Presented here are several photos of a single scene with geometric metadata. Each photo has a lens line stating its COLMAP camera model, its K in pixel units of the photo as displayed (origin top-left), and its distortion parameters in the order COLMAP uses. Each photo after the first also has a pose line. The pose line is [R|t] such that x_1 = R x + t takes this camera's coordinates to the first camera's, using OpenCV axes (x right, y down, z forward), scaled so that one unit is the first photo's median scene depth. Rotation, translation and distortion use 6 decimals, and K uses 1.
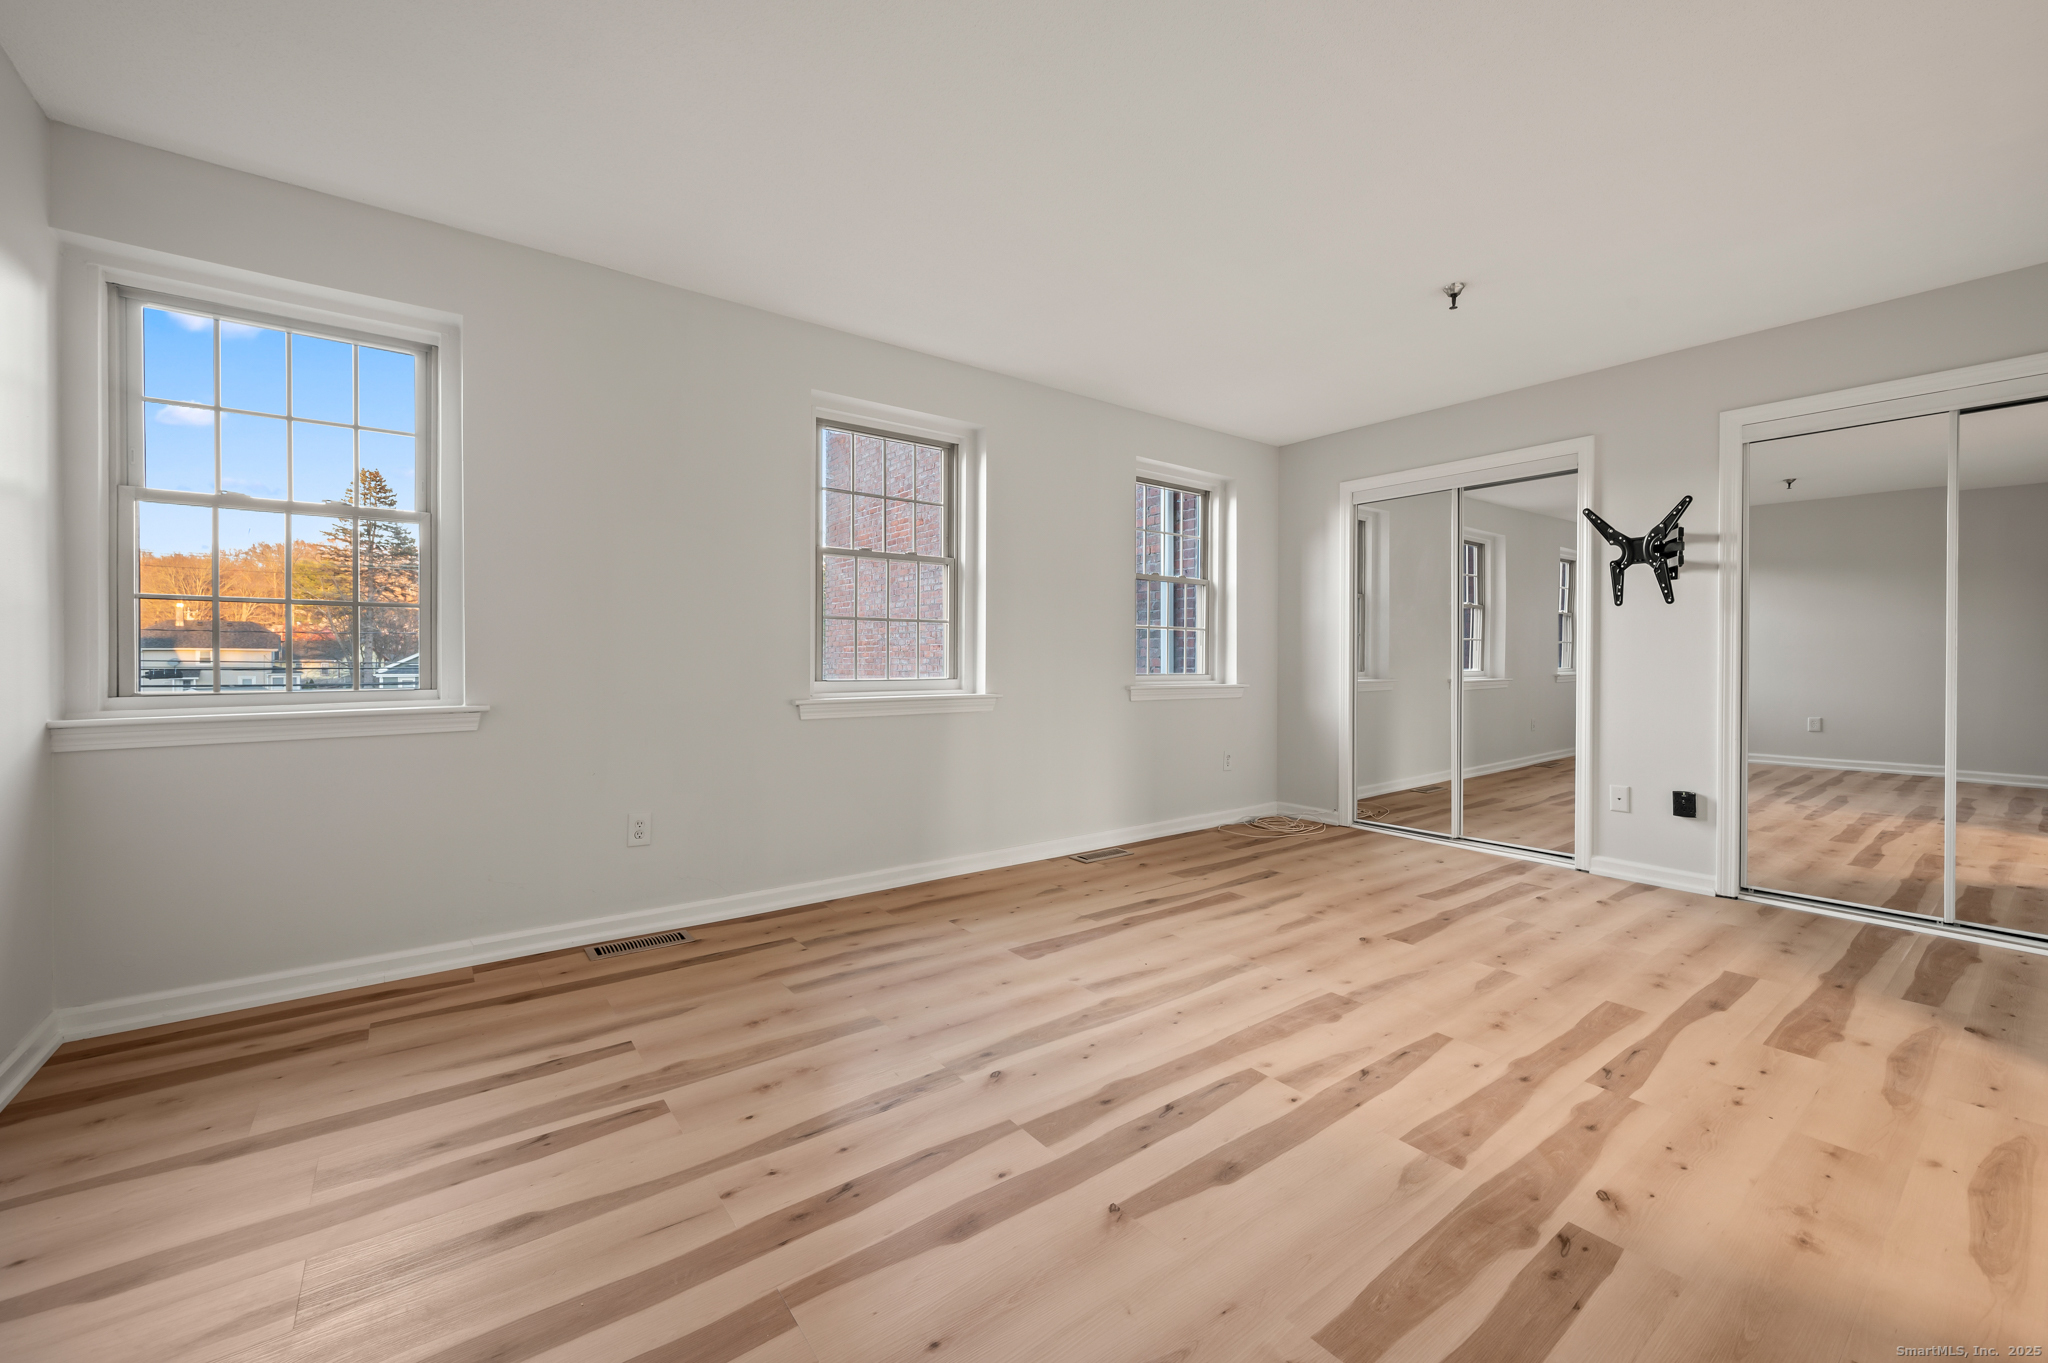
lens RADIAL K [[812.8, 0, 1051.9], [0, 812.8, 665.4], [0, 0, 1]] dist [0.000132, 0.000544]
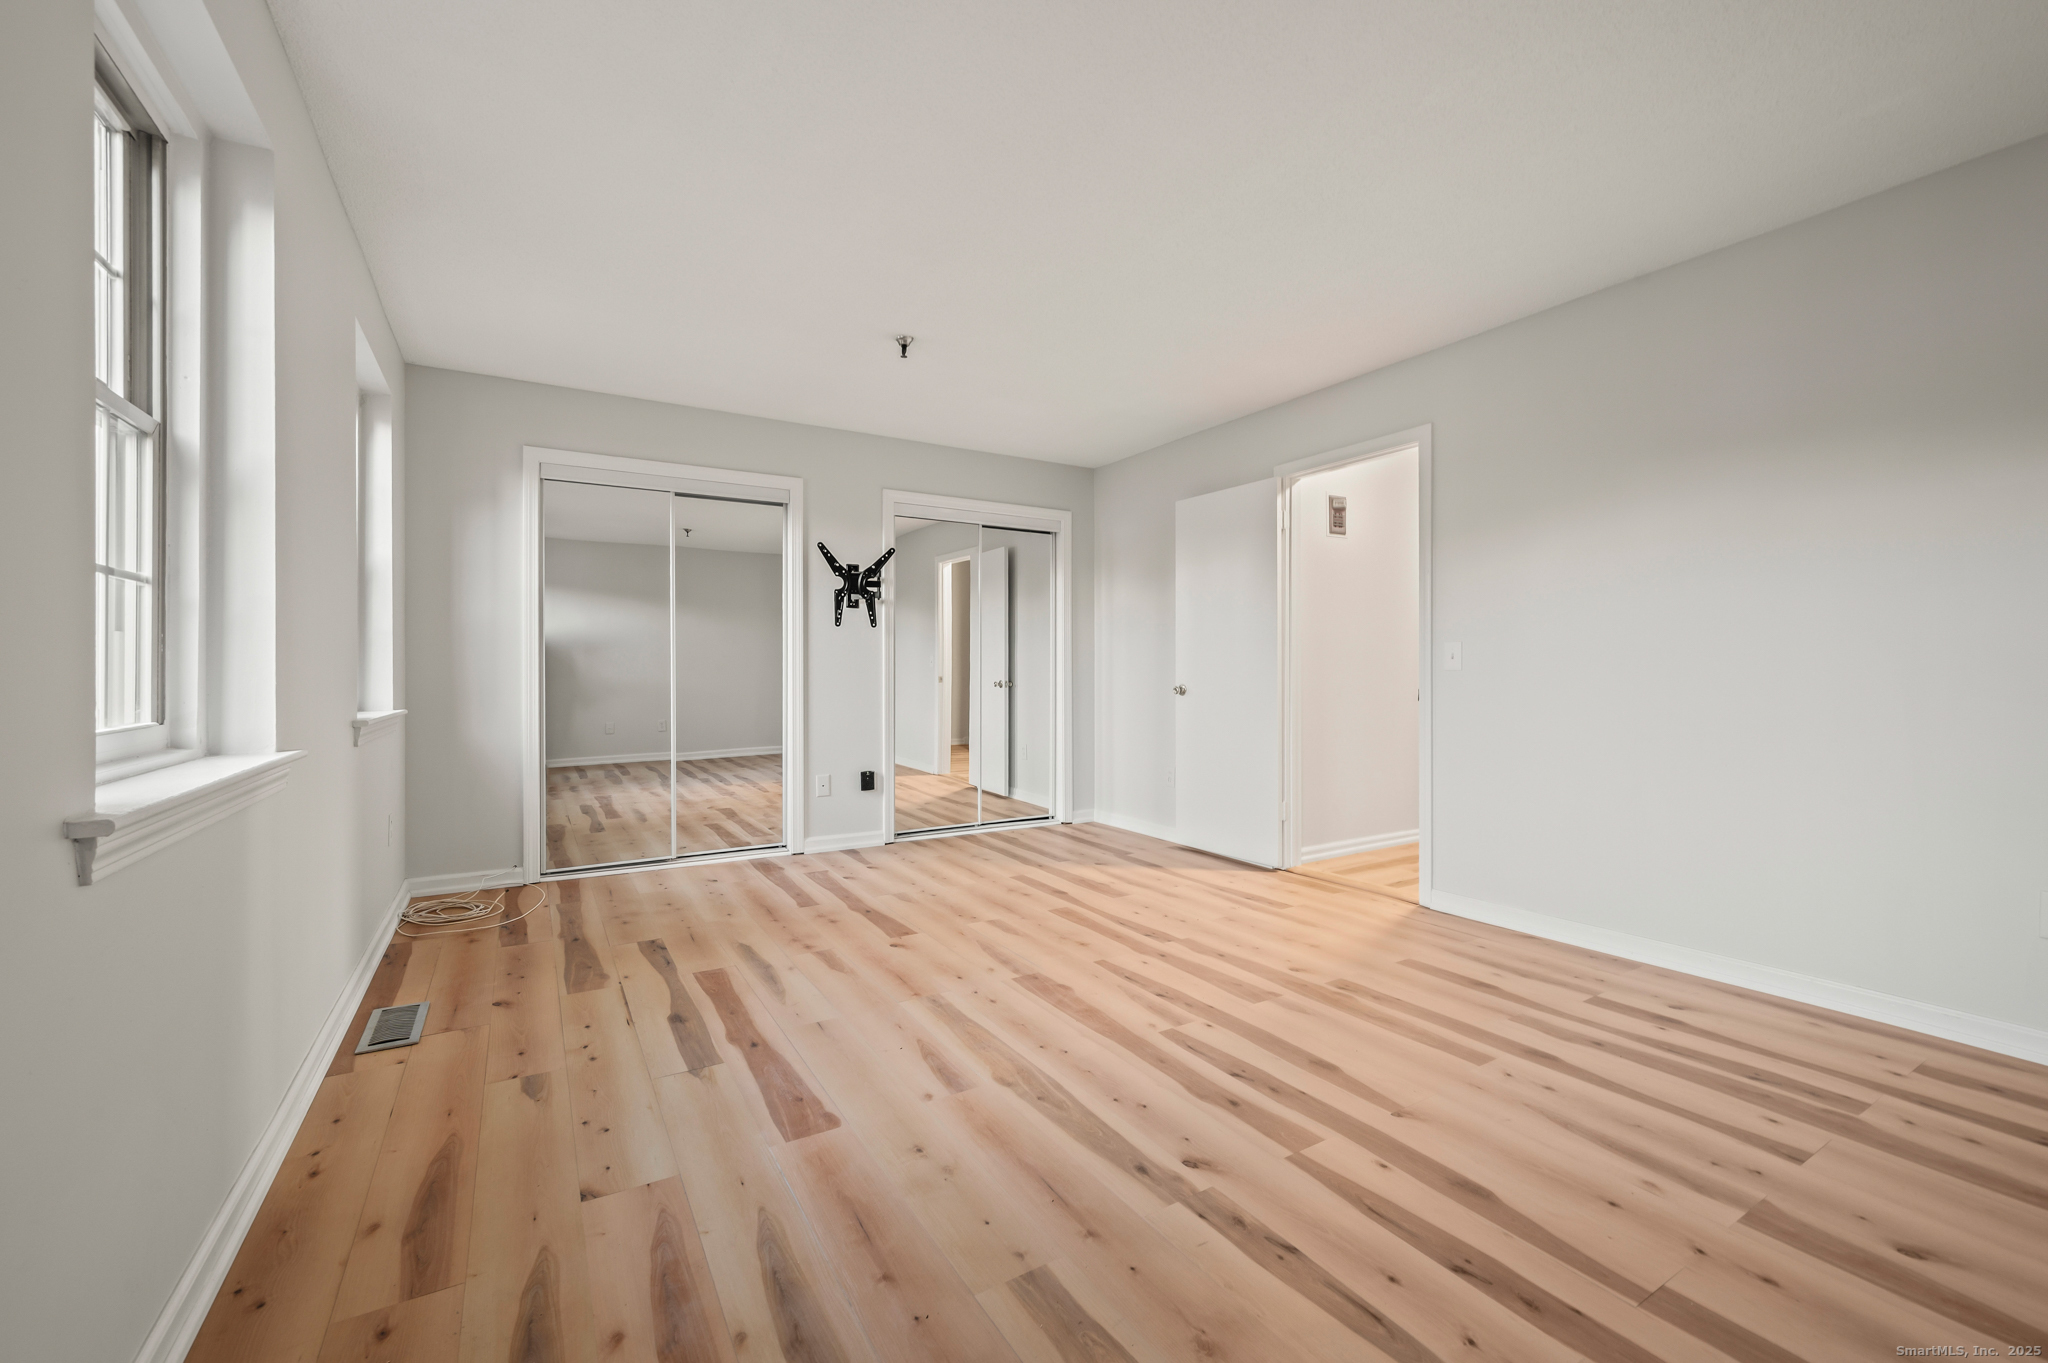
lens RADIAL K [[819.9, 0, 1036.2], [0, 819.9, 676.2], [0, 0, 1]] dist [-0.000691, -0.000097]
pose [[0.126231, -0.010178, 0.991949, -0.754464], [0.009007, 0.999918, 0.009114, -0.011601], [-0.991960, 0.007784, 0.126312, 0.849005]]
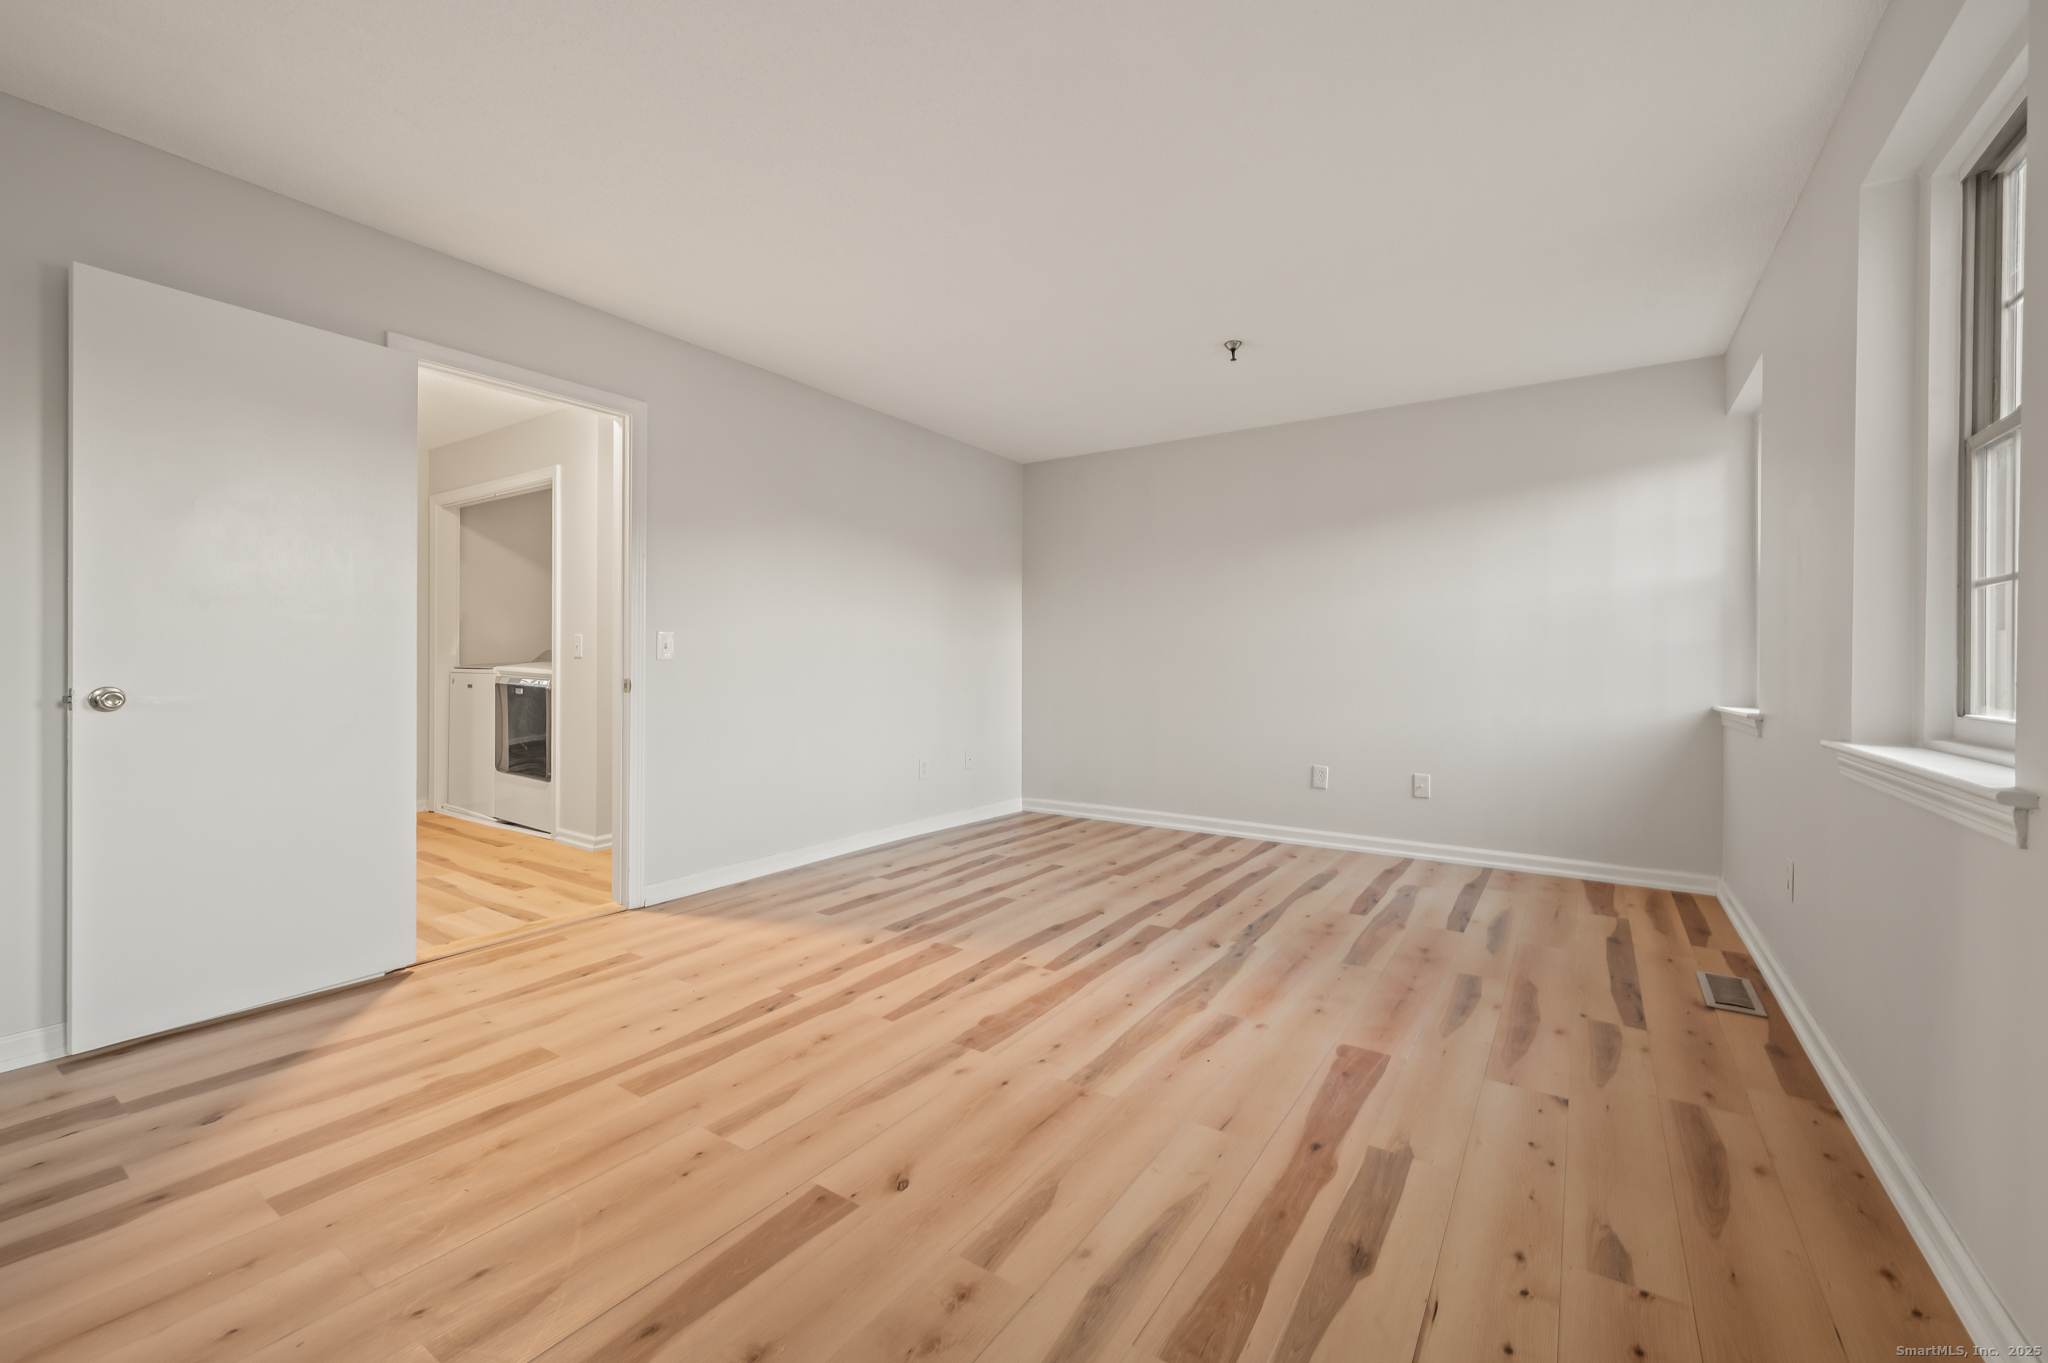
lens RADIAL K [[832.6, 0, 1028.9], [0, 832.6, 688.1], [0, 0, 1]] dist [0.001476, -0.000047]
pose [[-0.956100, -0.002055, -0.293033, 0.571215], [-0.013148, 0.999269, 0.035891, -0.013957], [0.292745, 0.038168, -0.955428, 1.890507]]
